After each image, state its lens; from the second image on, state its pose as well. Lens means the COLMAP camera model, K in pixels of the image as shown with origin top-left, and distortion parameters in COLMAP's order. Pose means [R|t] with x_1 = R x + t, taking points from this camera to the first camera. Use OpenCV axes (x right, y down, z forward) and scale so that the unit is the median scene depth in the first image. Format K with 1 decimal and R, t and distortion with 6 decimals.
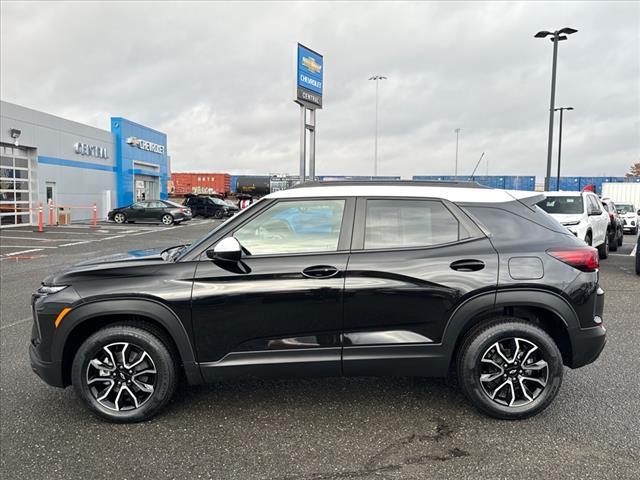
lens RADIAL K [[523.0, 0, 324.3], [0, 523.0, 239.9], [0, 0, 1]] dist [0.096867, 0.003834]
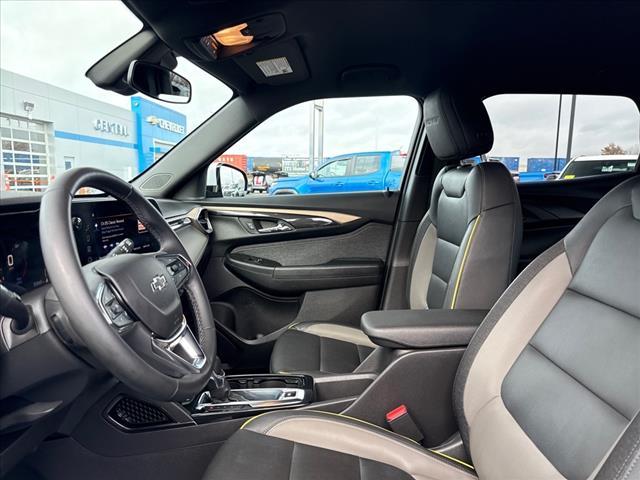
lens RADIAL K [[448.0, 0, 319.5], [0, 448.0, 242.2], [0, 0, 1]] dist [0.022007, -0.010520]
pose [[0.999733, 0.002049, -0.023014, -0.006959], [-0.000625, 0.998094, 0.061710, 0.001869], [0.023096, -0.061679, 0.997829, 0.108028]]
